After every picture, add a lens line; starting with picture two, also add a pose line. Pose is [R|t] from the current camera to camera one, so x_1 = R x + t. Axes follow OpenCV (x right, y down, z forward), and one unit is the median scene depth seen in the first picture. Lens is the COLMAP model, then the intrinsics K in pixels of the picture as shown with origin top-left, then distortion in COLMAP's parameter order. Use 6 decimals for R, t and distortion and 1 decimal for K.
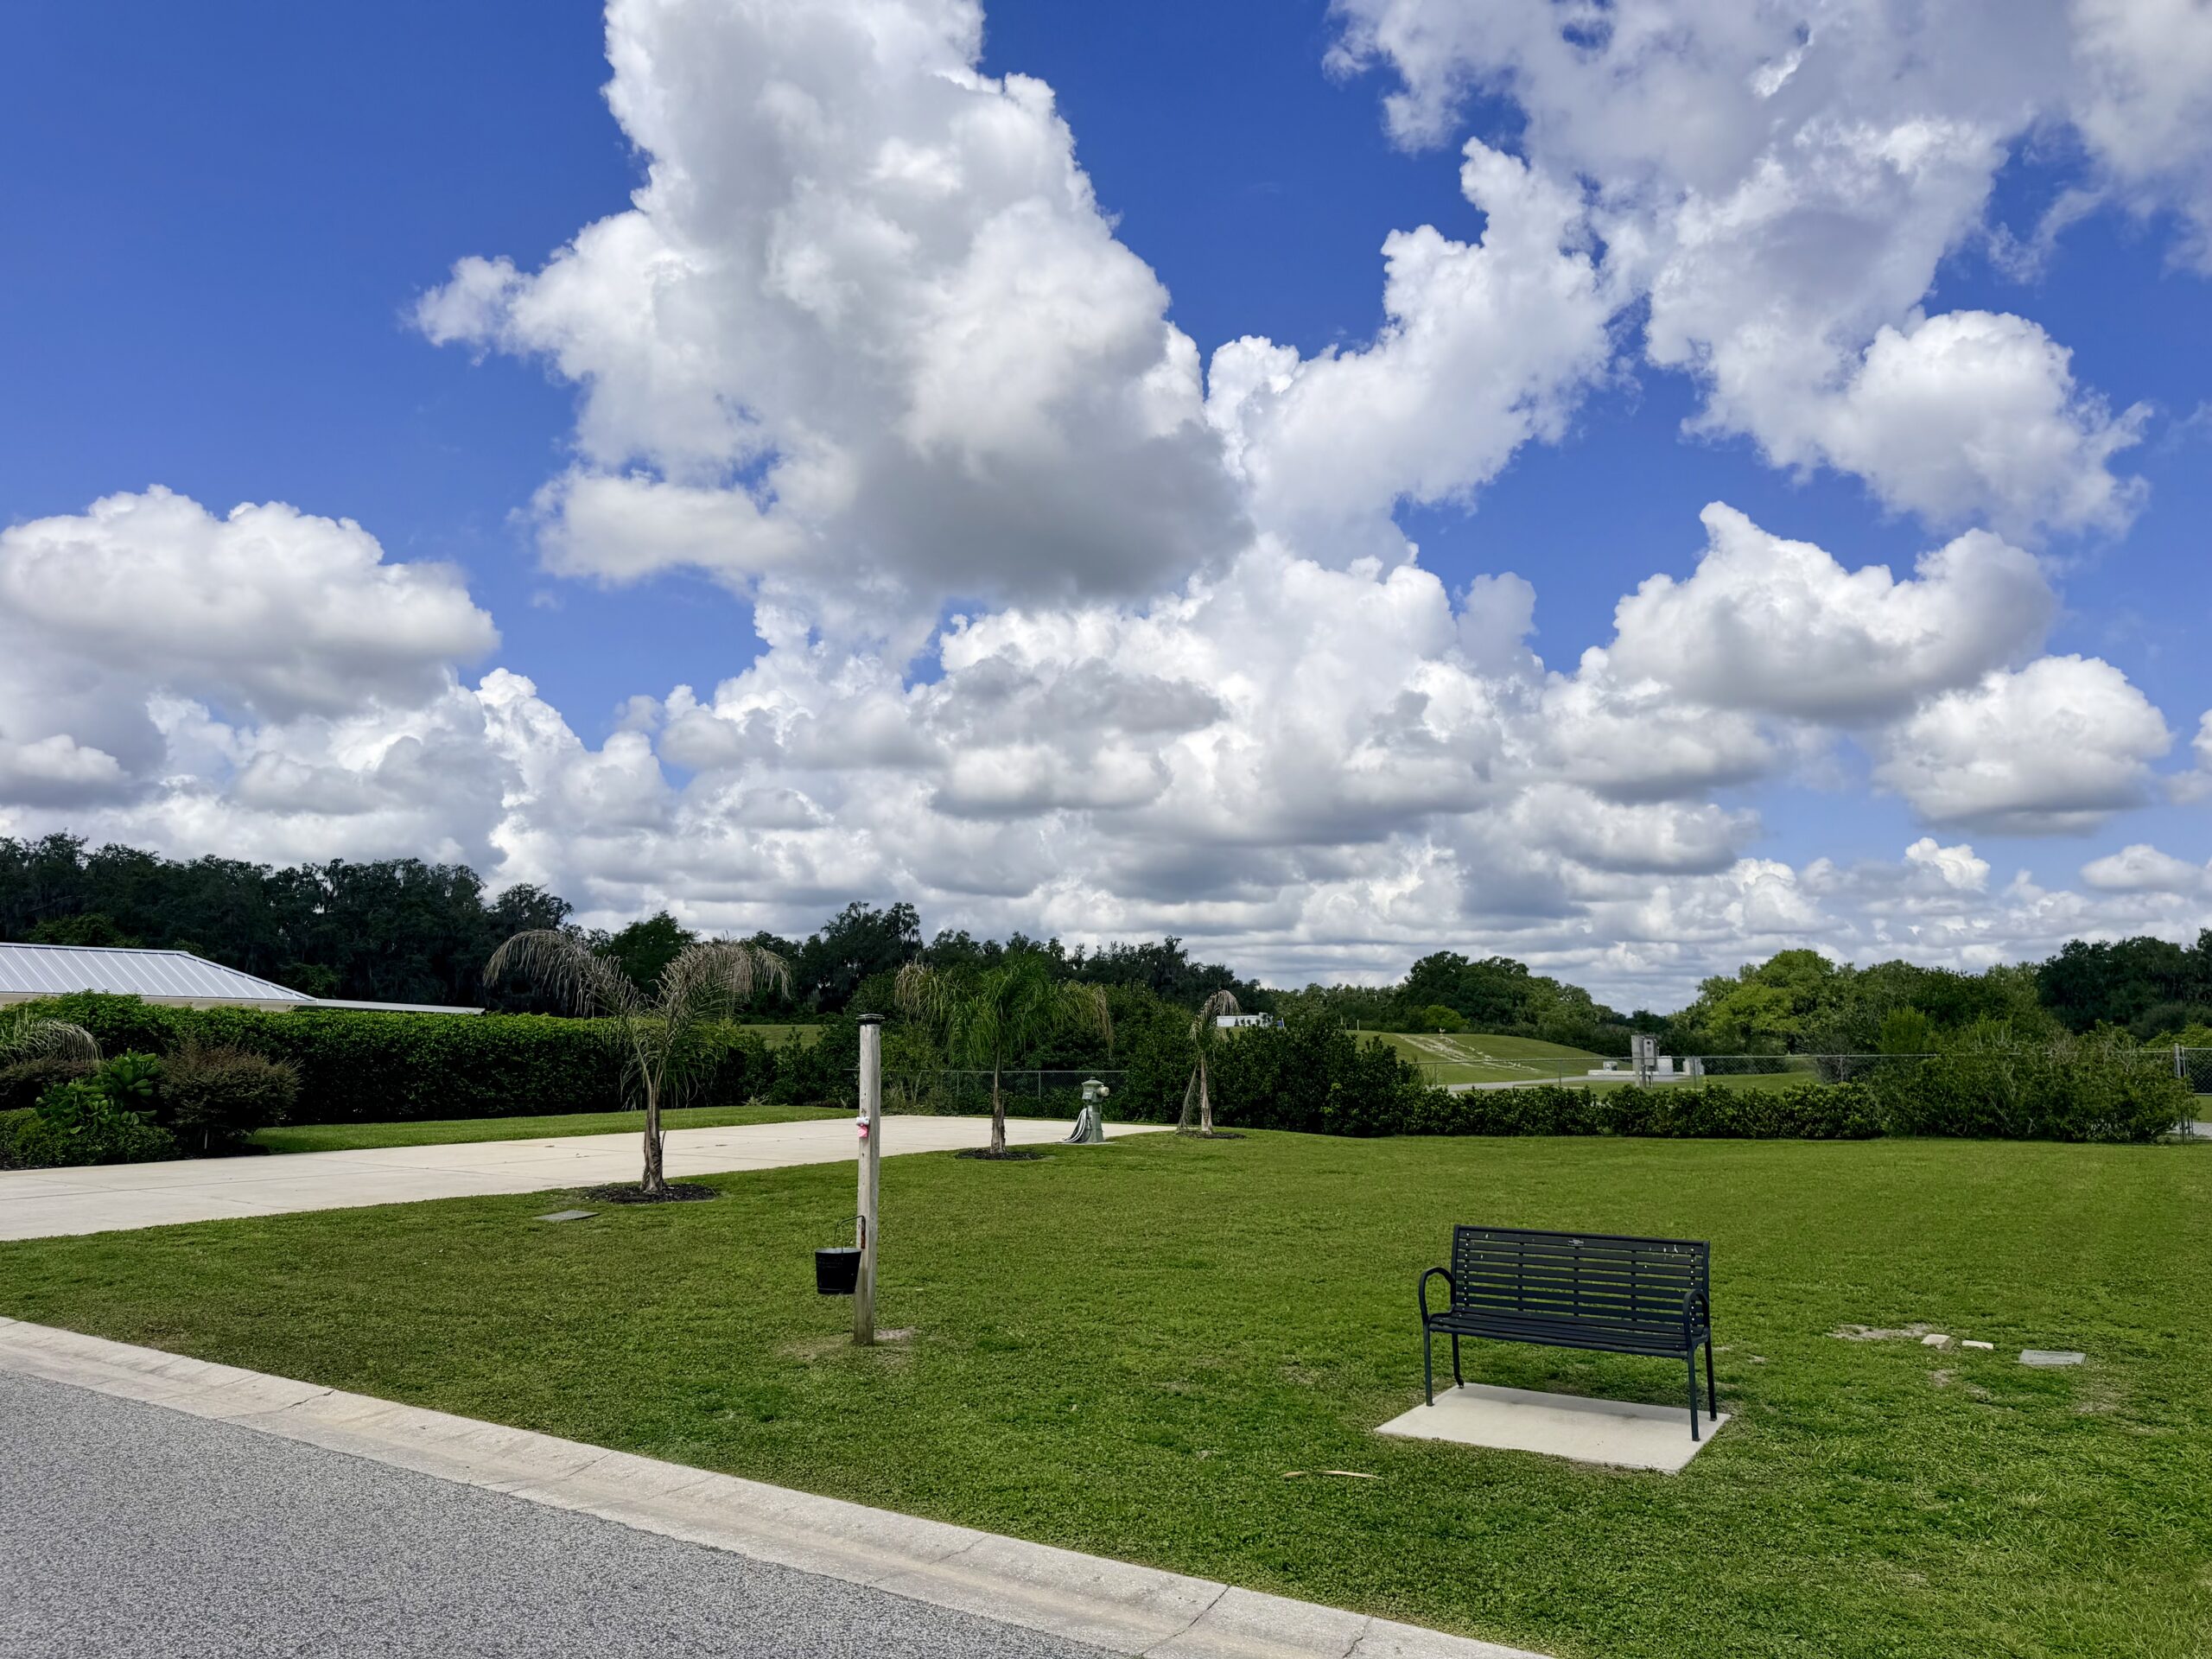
lens RADIAL K [[1567.4, 0, 1106.5], [0, 1567.4, 762.8], [0, 0, 1]] dist [0.102352, -0.140576]
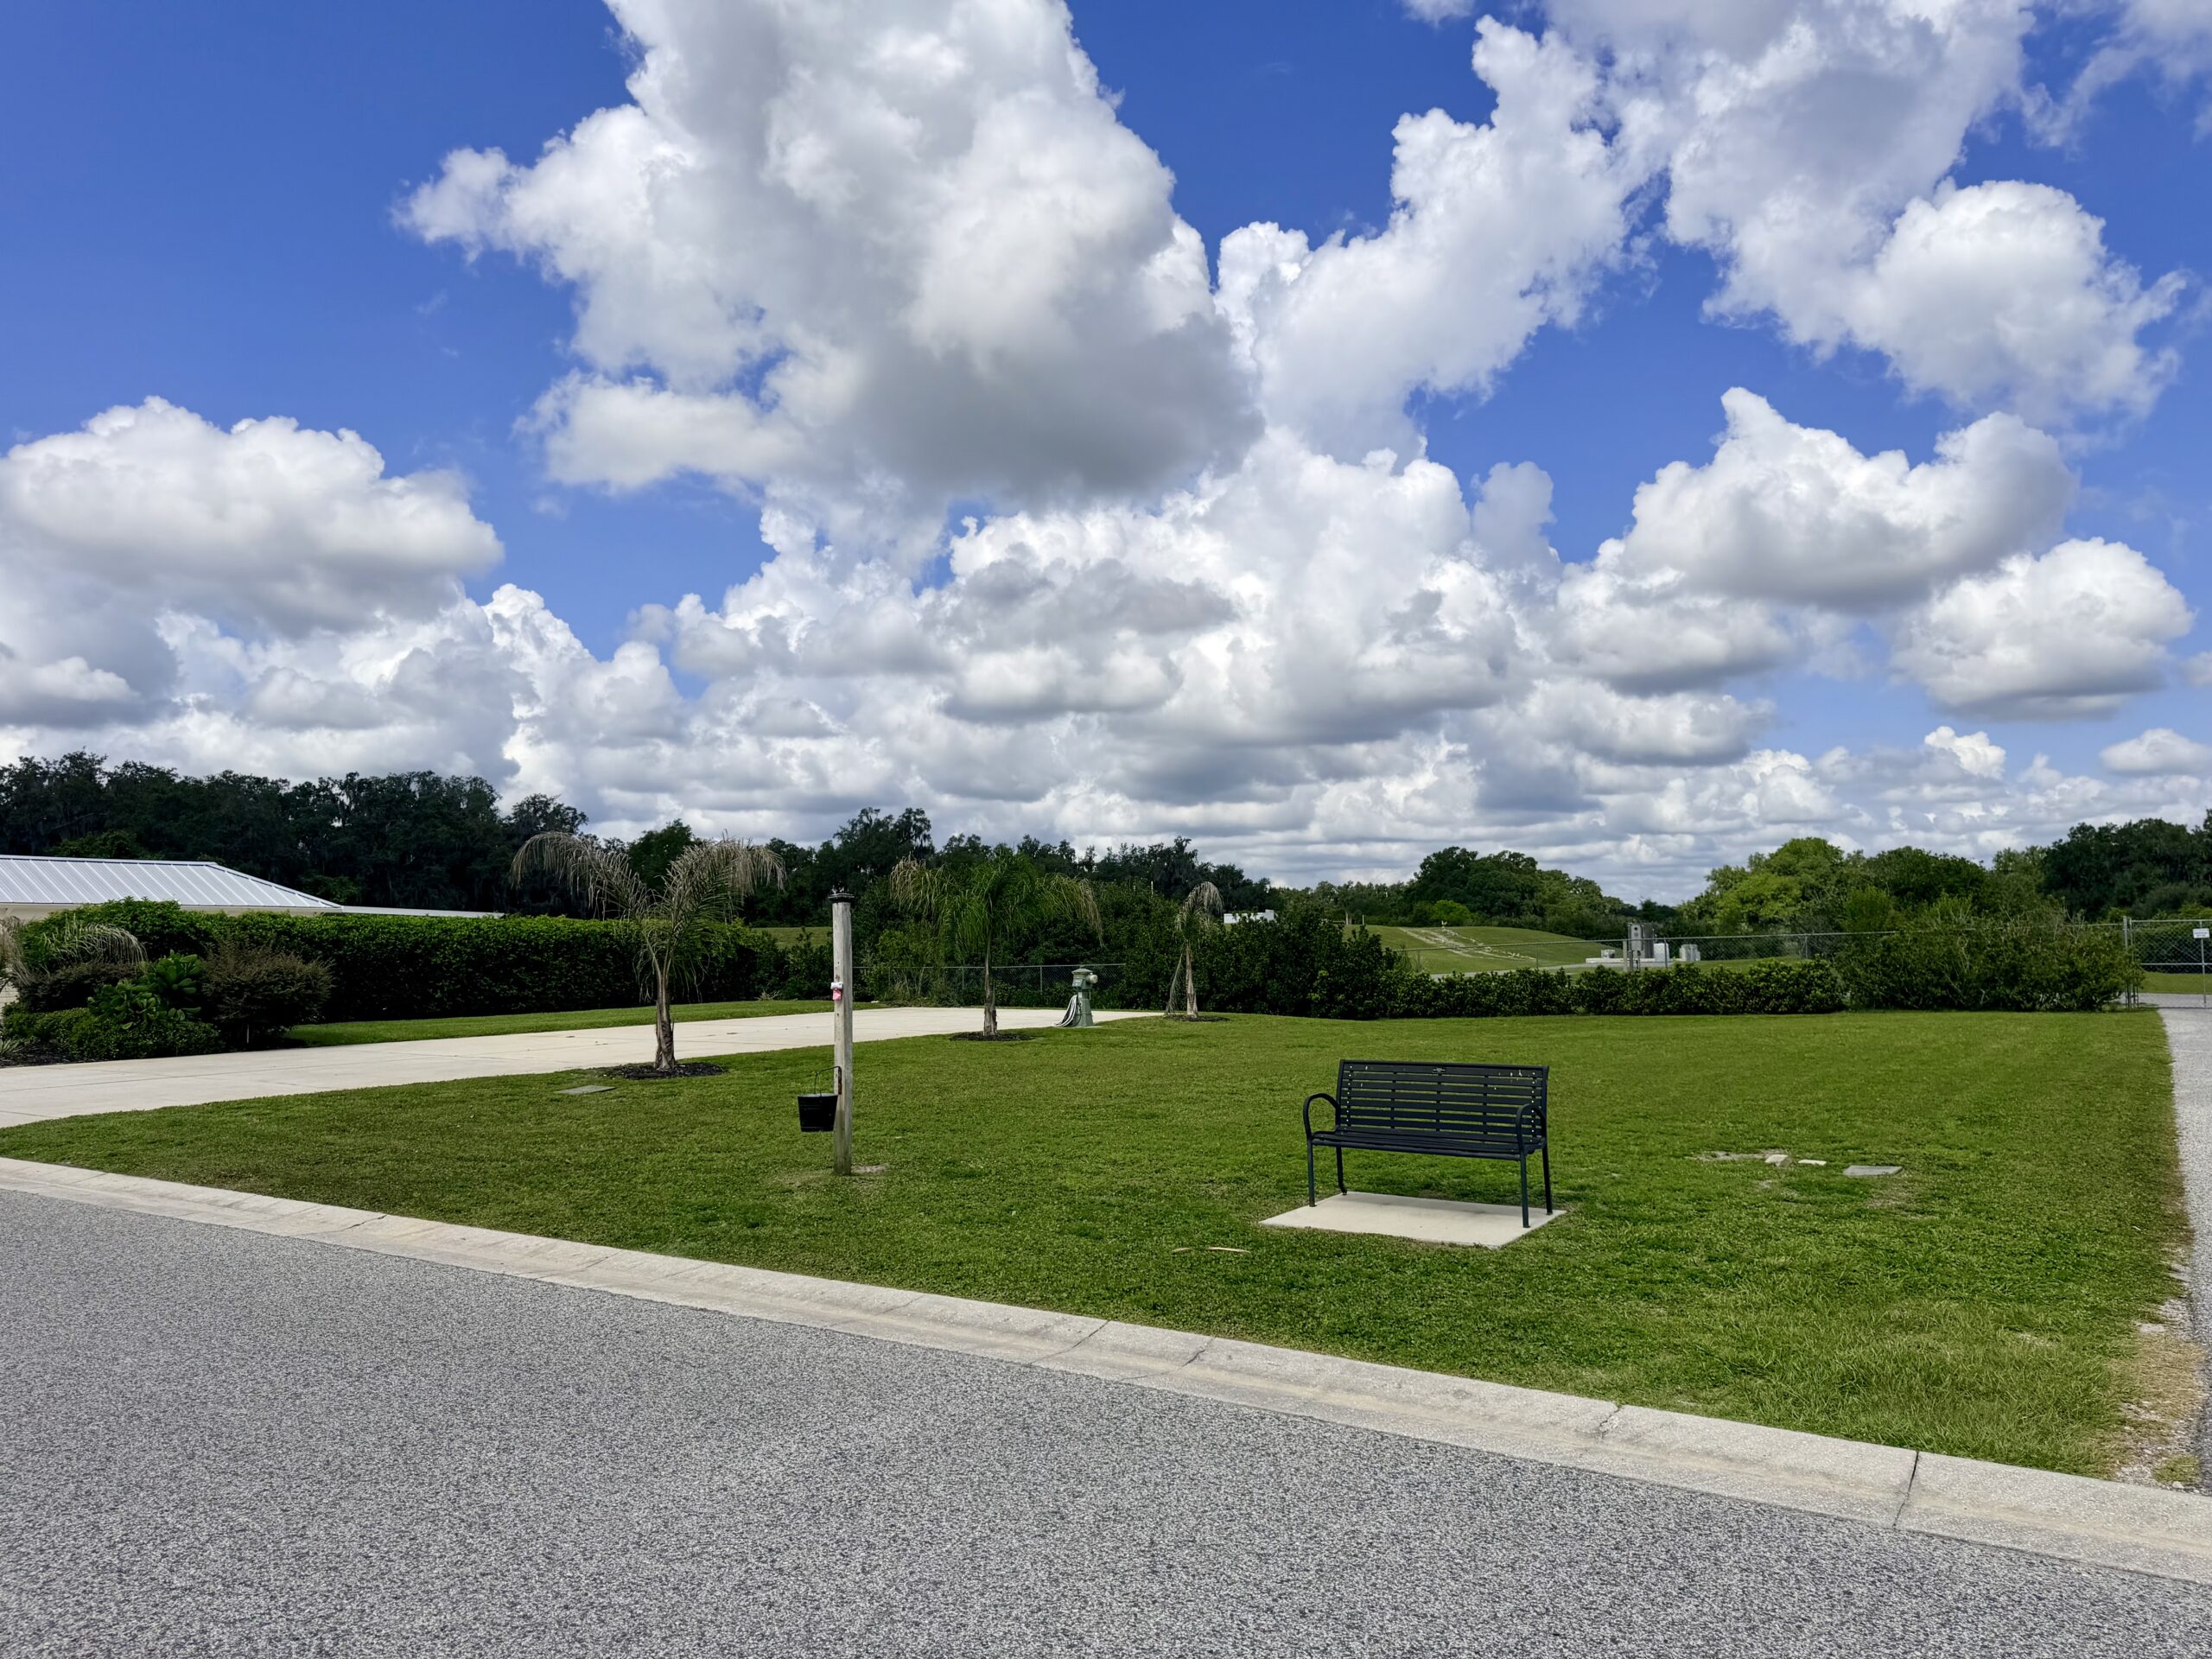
lens RADIAL K [[1574.1, 0, 1106.8], [0, 1574.1, 766.5], [0, 0, 1]] dist [0.105107, -0.156847]
pose [[0.999821, -0.017252, -0.007806, 0.003288], [0.017718, 0.997787, 0.064094, -0.000114], [0.006683, -0.064221, 0.997913, -0.008177]]
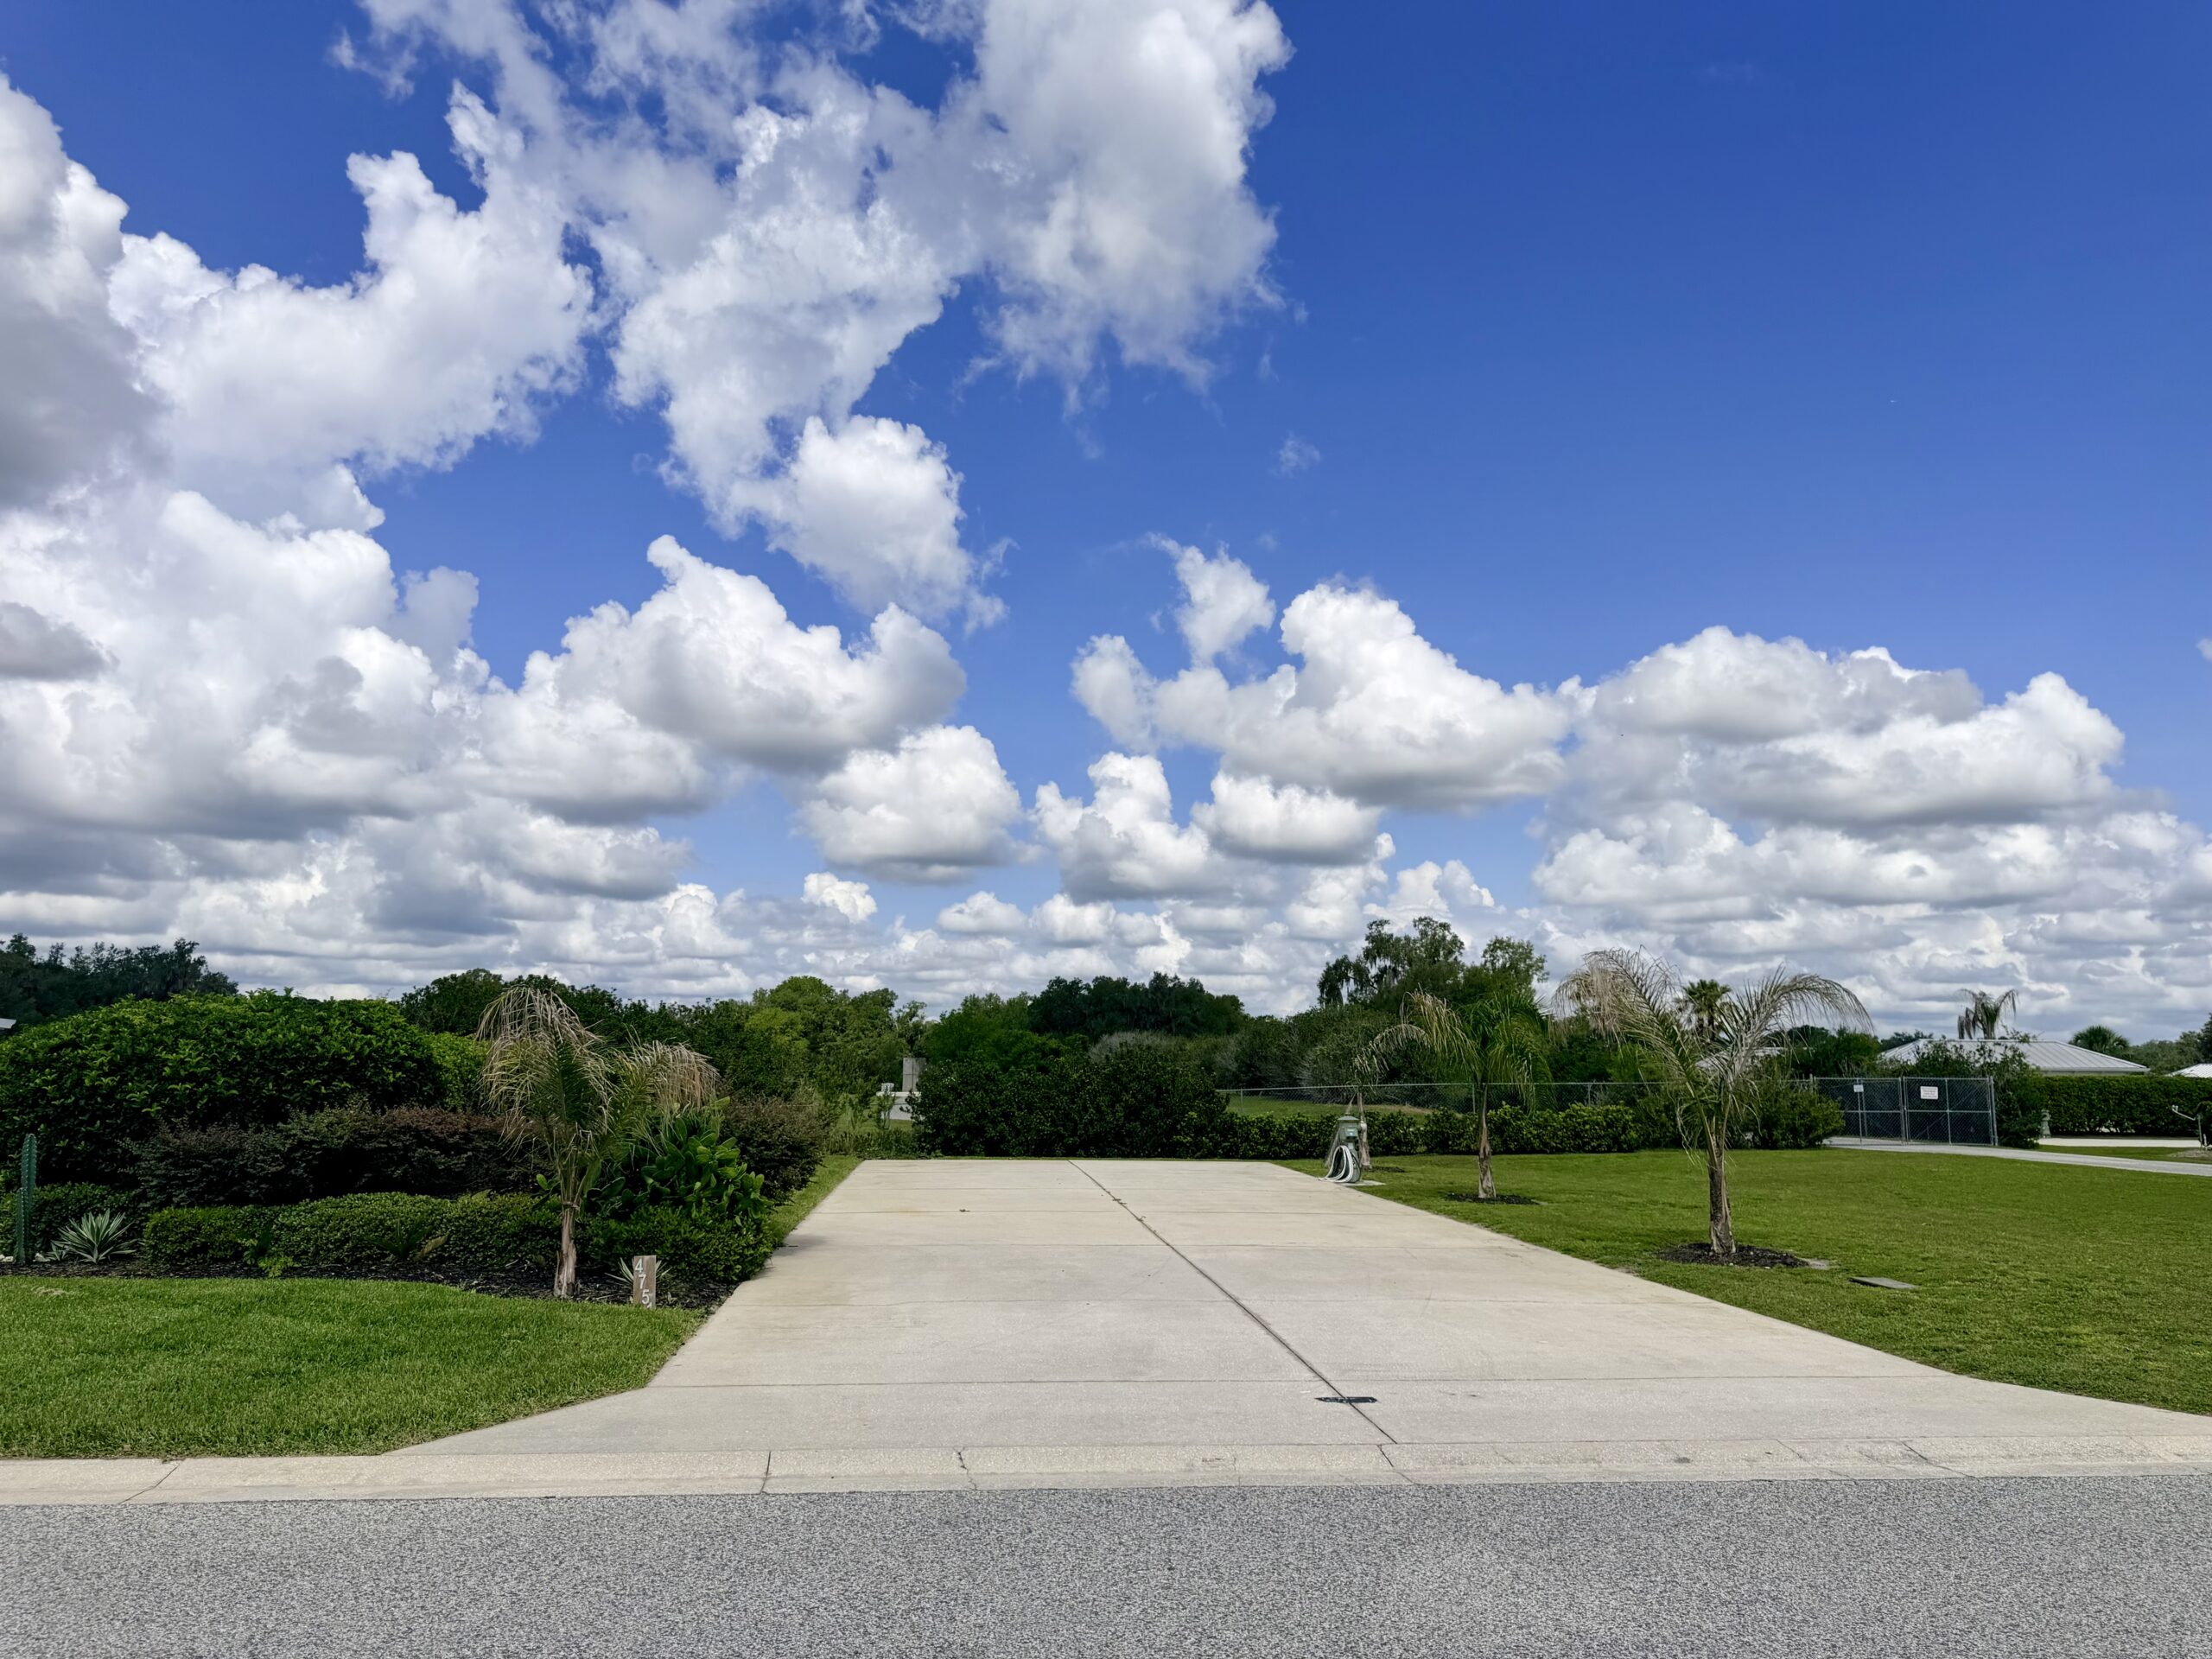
lens RADIAL K [[1573.7, 0, 1105.1], [0, 1573.7, 836.2], [0, 0, 1]] dist [0.075339, -0.103318]
pose [[0.784869, 0.091092, 0.612930, -0.130927], [-0.111400, 0.993763, -0.005041, 0.009775], [-0.609566, -0.064323, 0.790121, 0.062176]]
